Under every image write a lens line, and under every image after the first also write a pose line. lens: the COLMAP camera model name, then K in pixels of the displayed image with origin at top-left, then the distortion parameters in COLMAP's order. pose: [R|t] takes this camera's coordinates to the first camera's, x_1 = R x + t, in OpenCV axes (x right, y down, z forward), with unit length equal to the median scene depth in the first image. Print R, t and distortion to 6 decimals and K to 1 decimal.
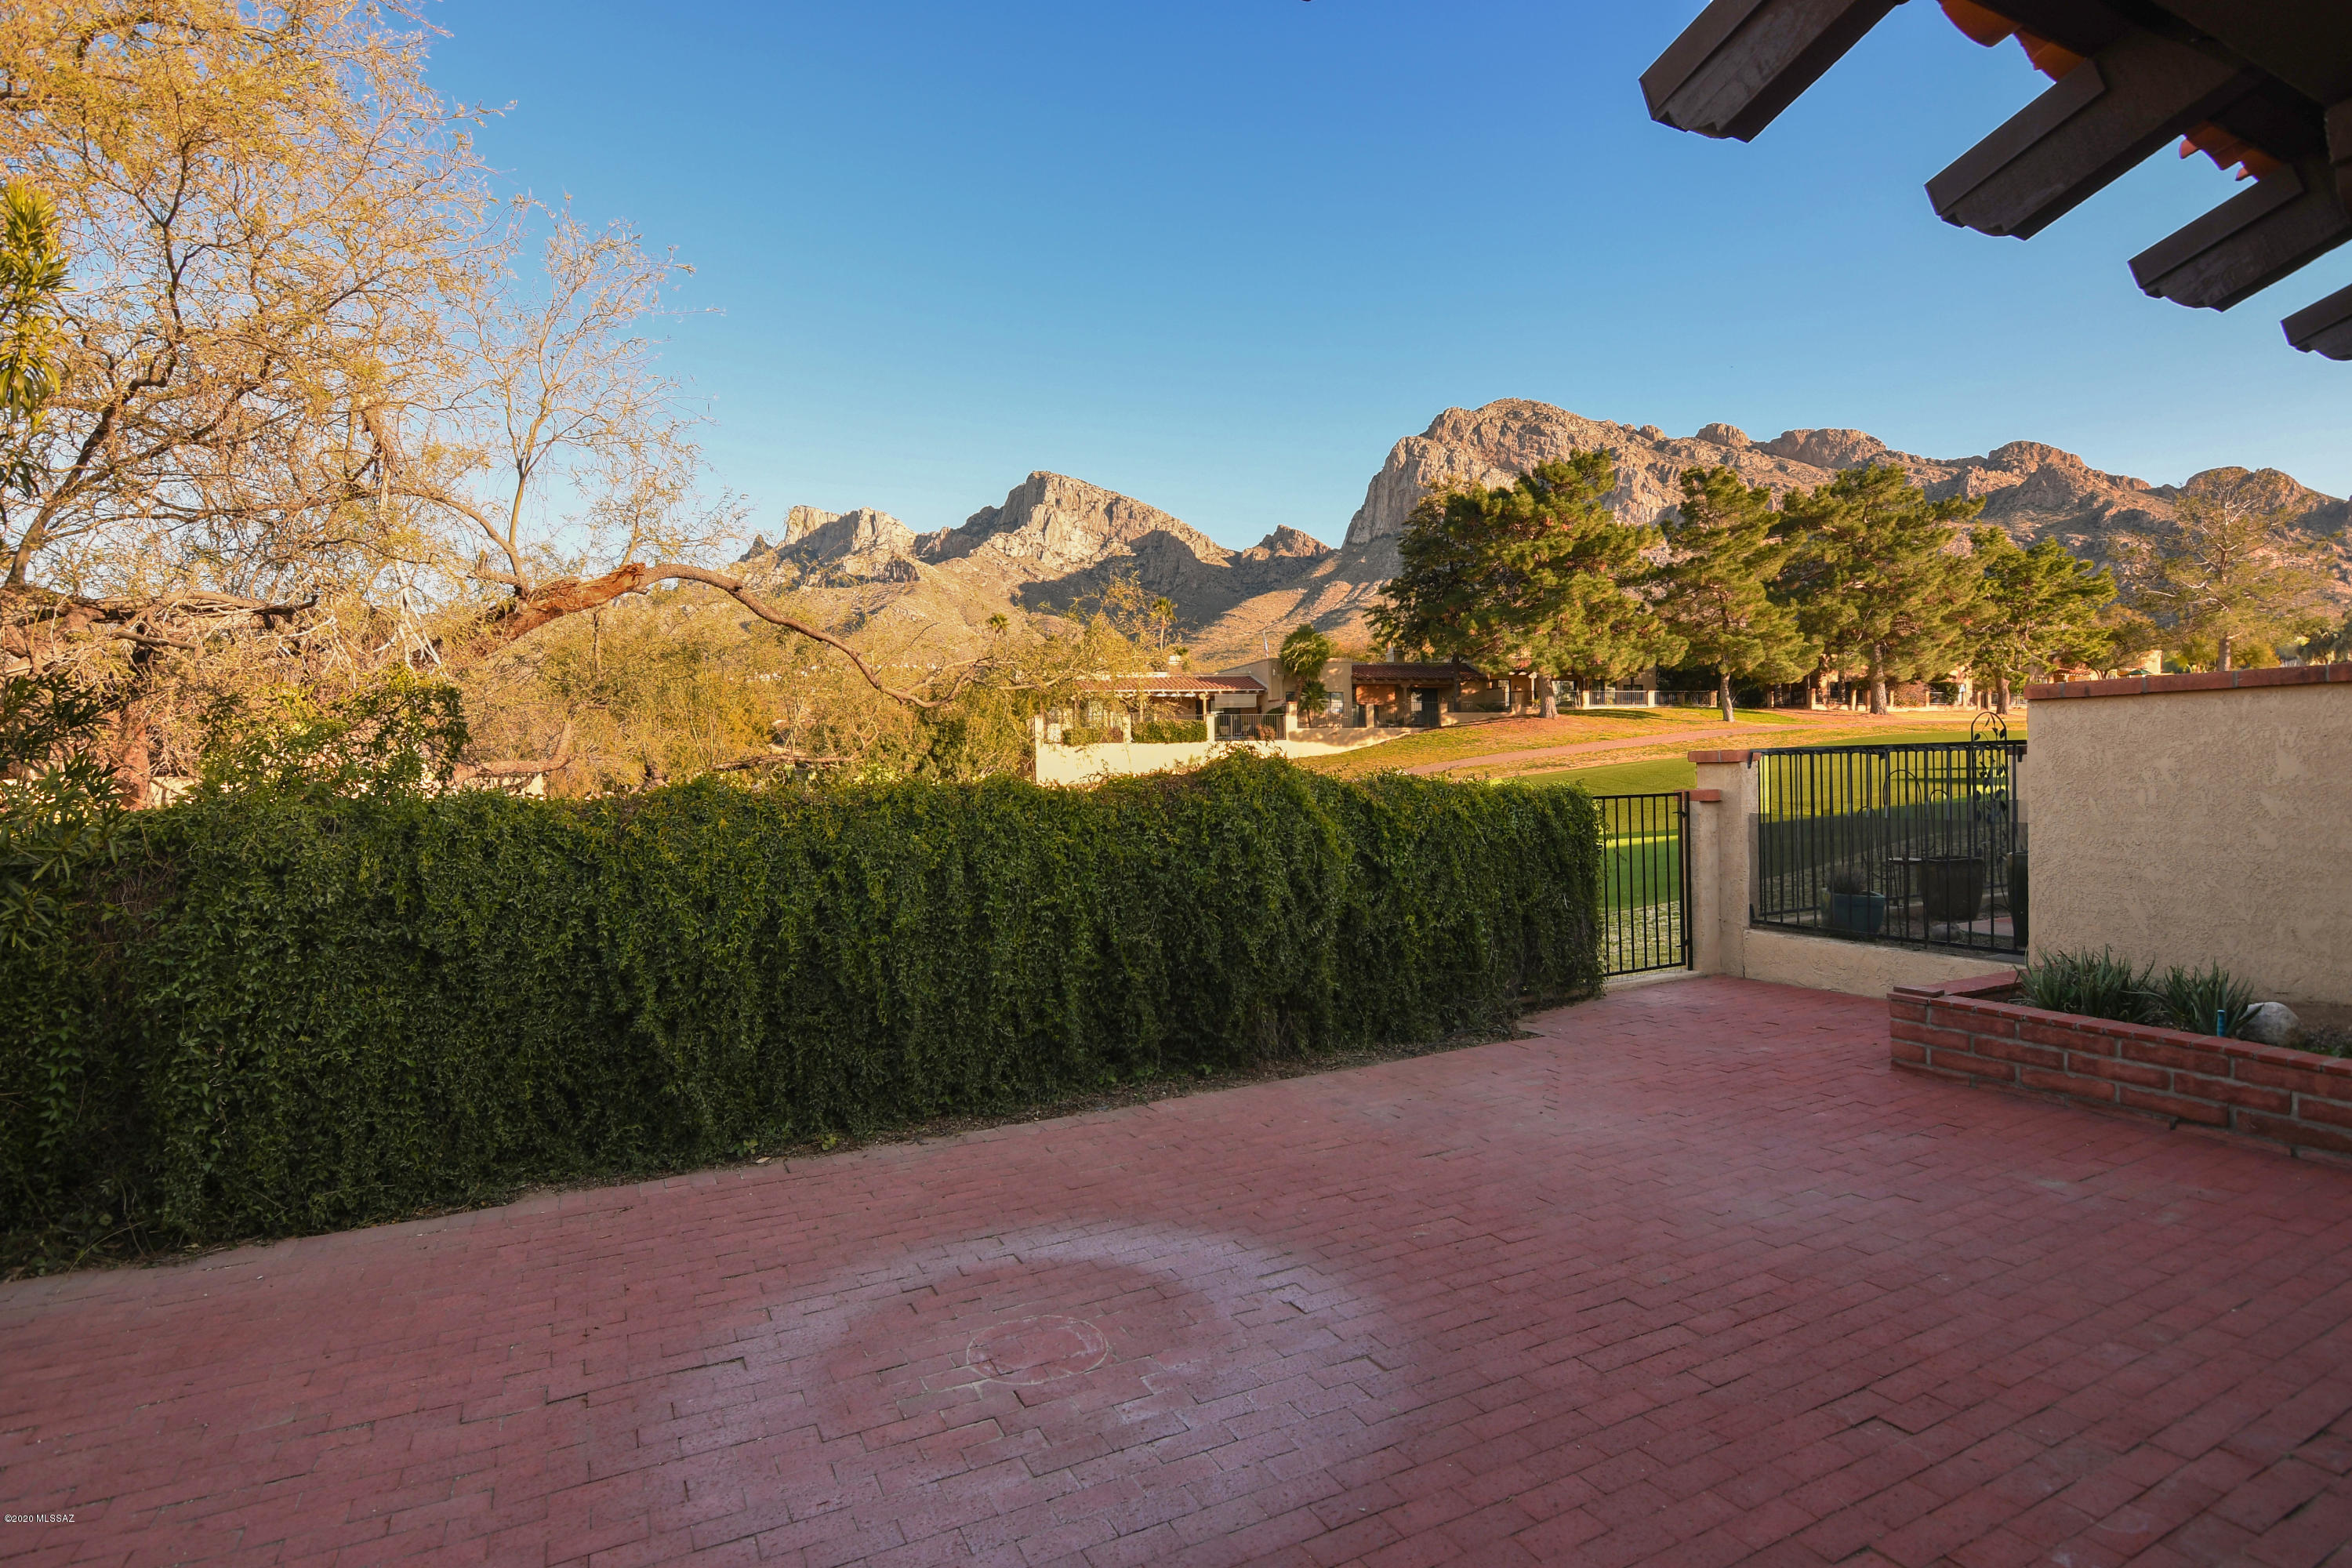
lens RADIAL K [[1141.5, 0, 1165.6], [0, 1141.5, 796.5], [0, 0, 1]] dist [0.000874, -0.017079]
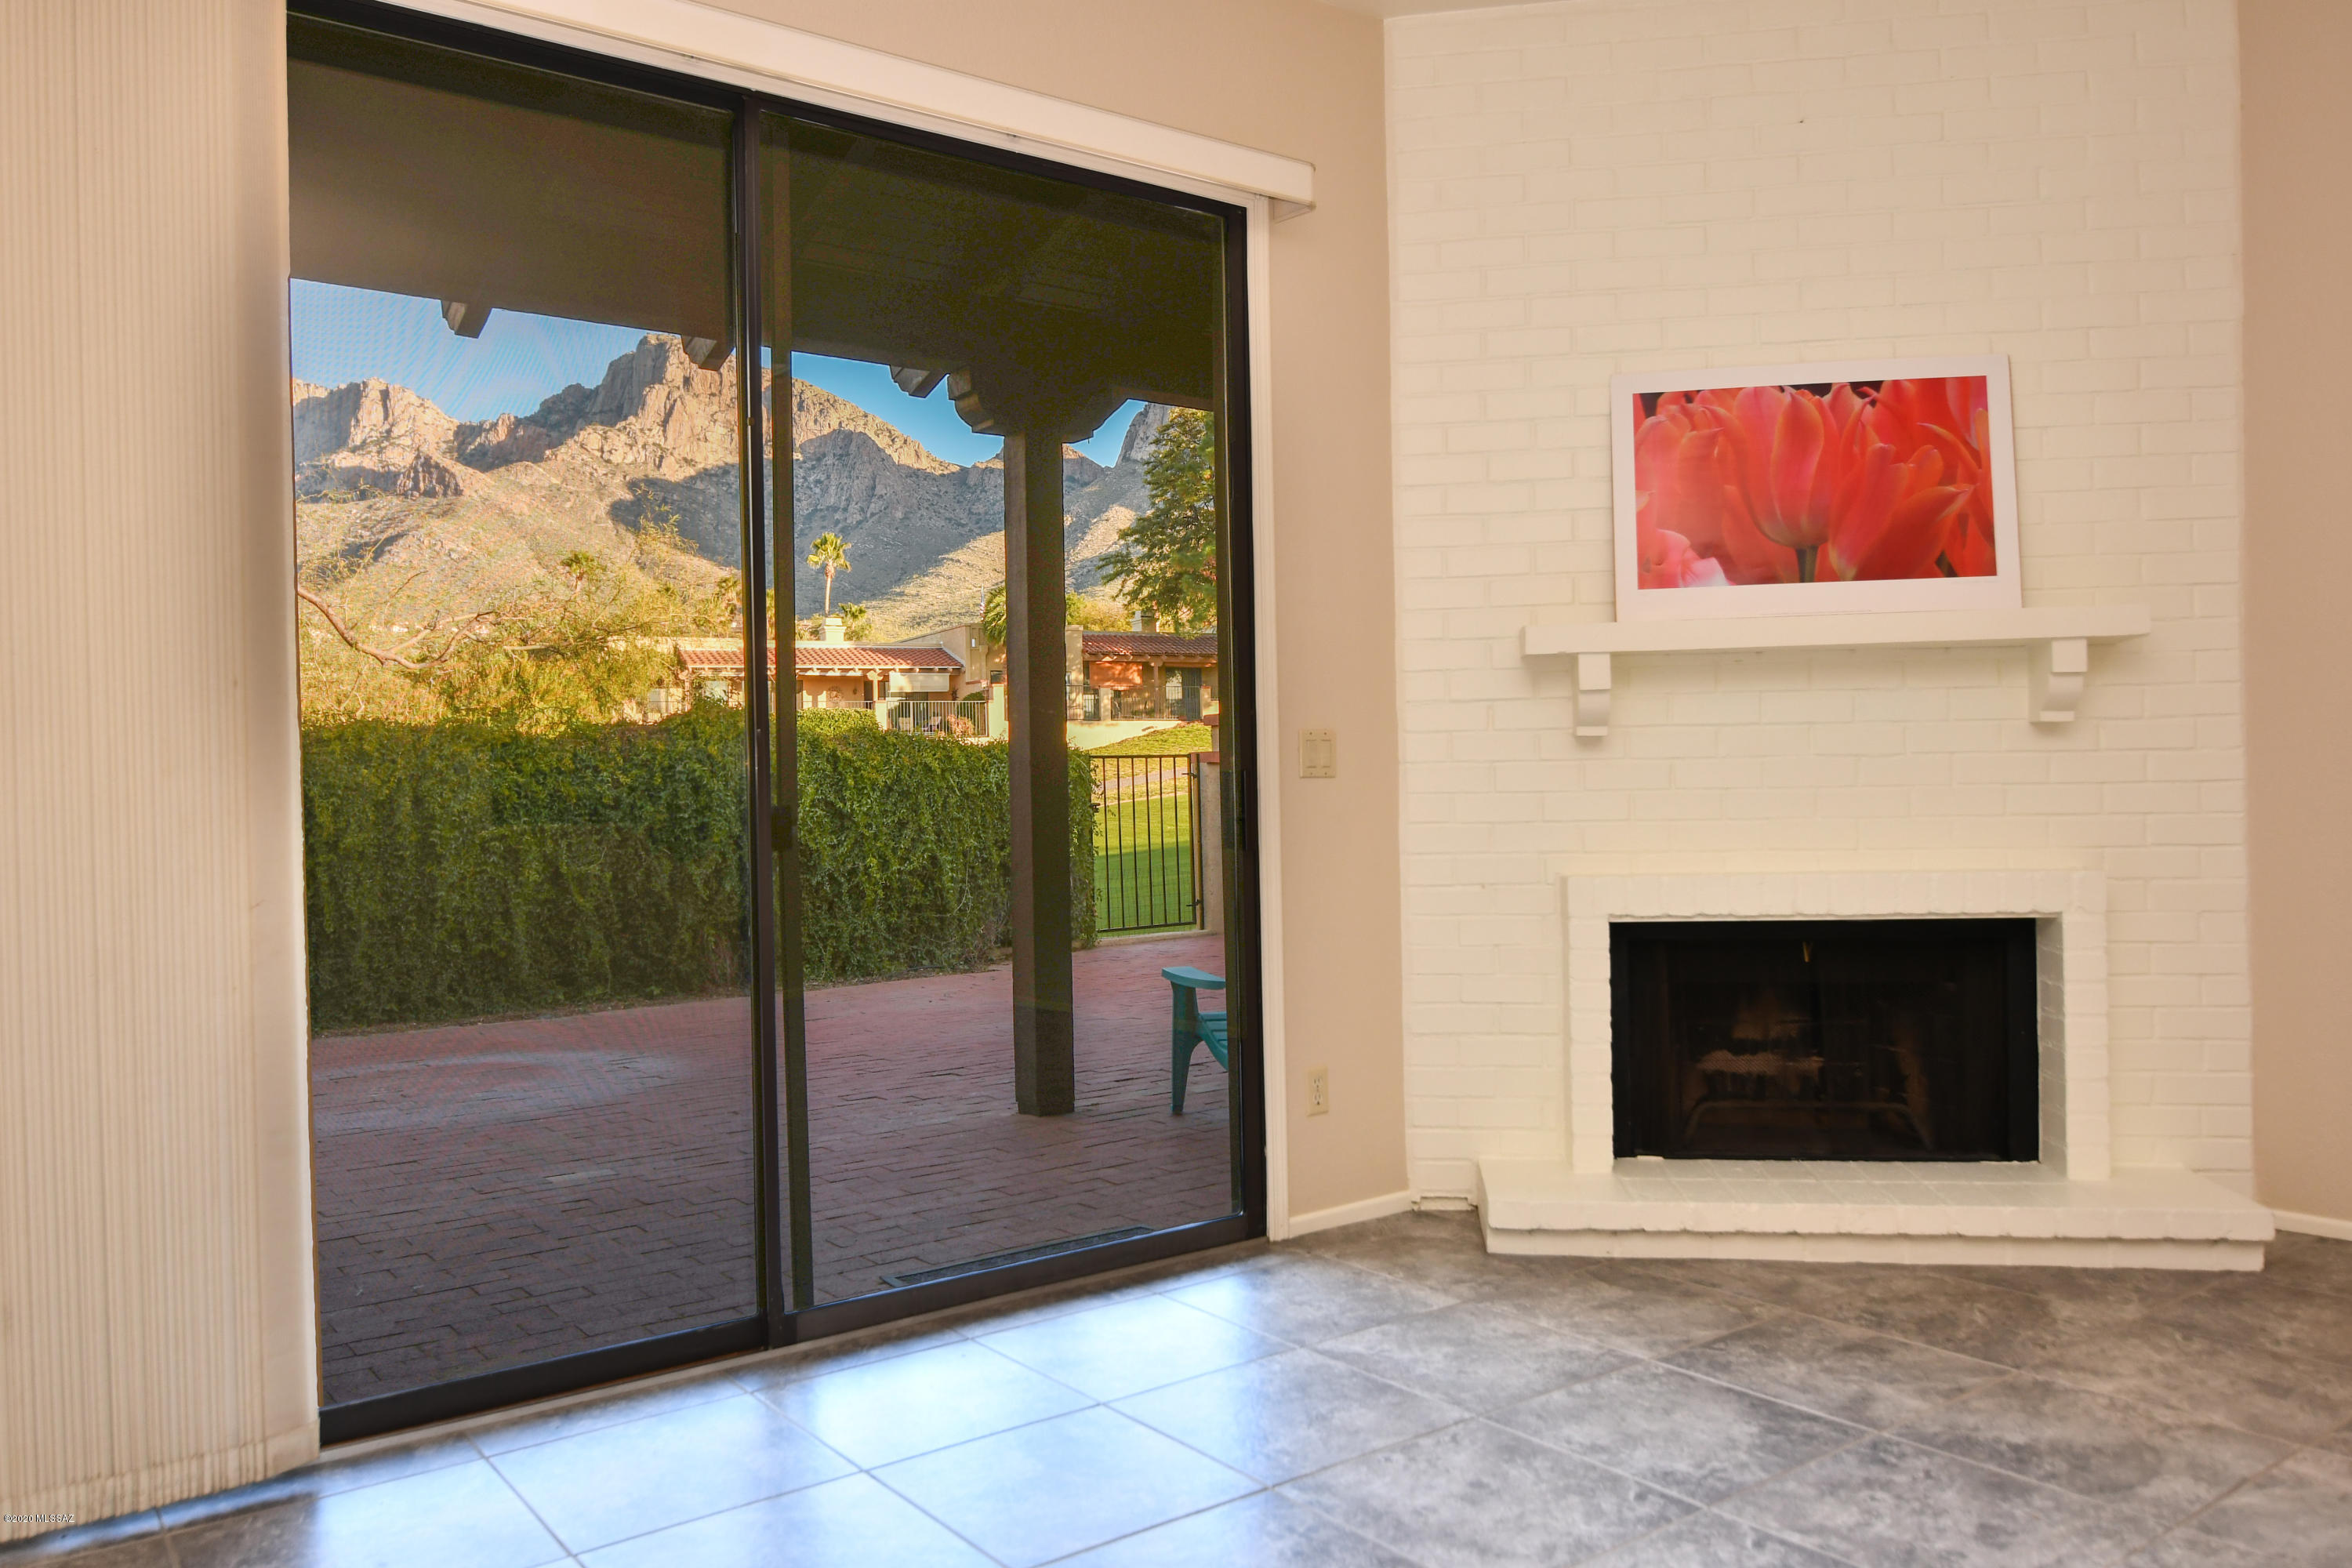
lens RADIAL K [[1695.7, 0, 1167.5], [0, 1695.7, 792.2], [0, 0, 1]] dist [0.005242, -0.006625]
pose [[0.983585, -0.003279, 0.180417, 0.219860], [0.007285, 0.999741, -0.021546, 0.086606], [-0.180300, 0.022507, 0.983354, -0.664775]]
